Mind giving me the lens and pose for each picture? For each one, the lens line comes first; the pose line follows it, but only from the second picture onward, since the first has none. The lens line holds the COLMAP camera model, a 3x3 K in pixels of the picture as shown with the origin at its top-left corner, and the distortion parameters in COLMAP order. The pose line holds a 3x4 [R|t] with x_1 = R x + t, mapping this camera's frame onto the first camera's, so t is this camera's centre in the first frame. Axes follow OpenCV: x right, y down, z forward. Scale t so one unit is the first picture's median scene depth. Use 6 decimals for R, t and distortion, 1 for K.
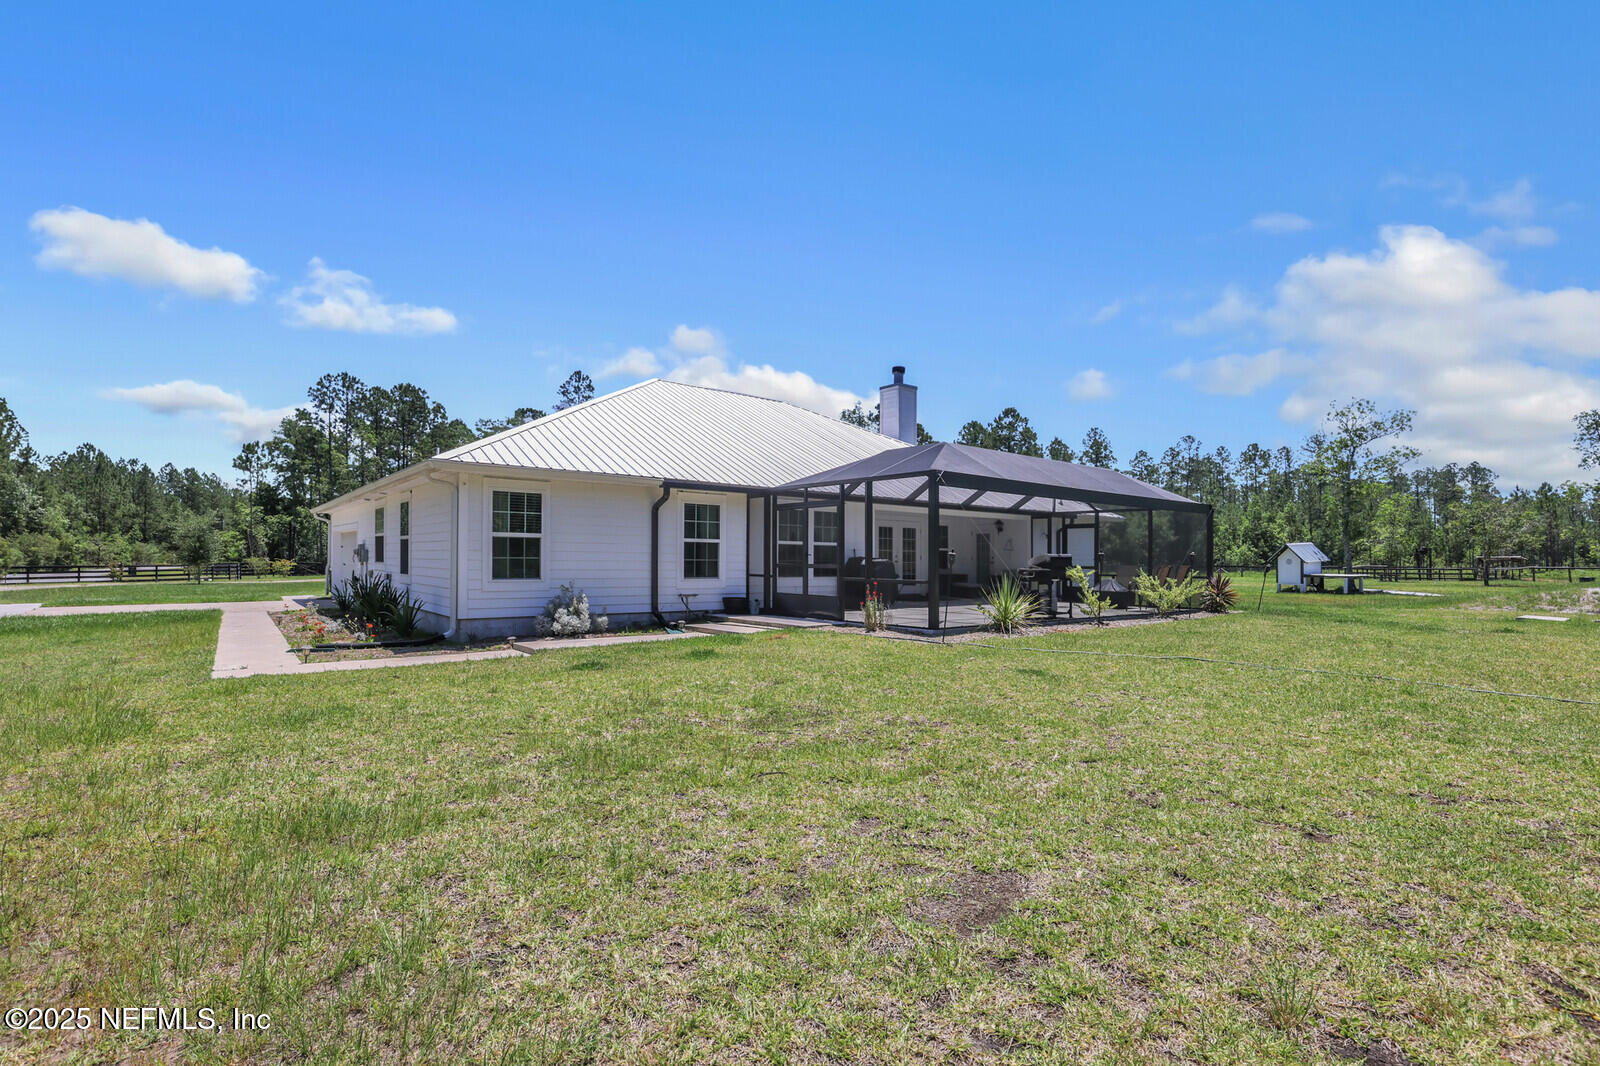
lens RADIAL K [[742.6, 0, 793.0], [0, 742.6, 534.3], [0, 0, 1]] dist [-0.022089, 0.000910]
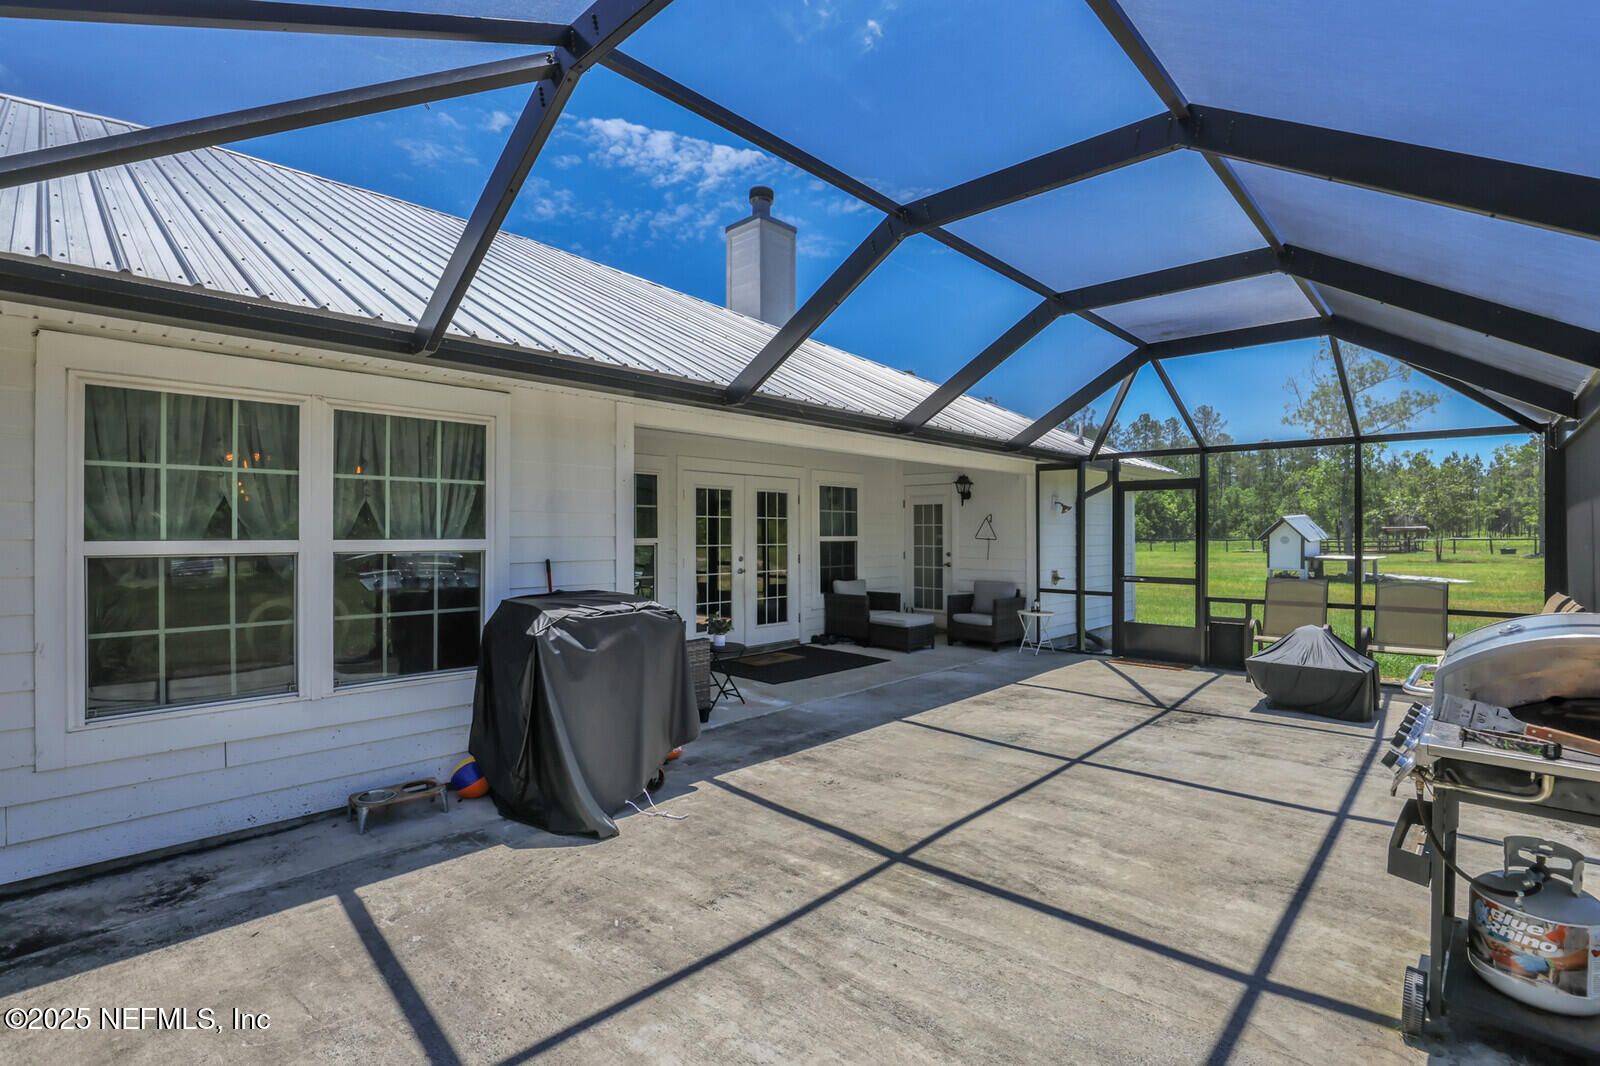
lens RADIAL K [[742.6, 0, 793.0], [0, 742.6, 534.3], [0, 0, 1]] dist [-0.022089, 0.000910]
pose [[0.990049, -0.010572, 0.140327, 0.089619], [0.005449, 0.999306, 0.036846, 0.000469], [-0.140620, -0.035714, 0.989419, 0.475619]]
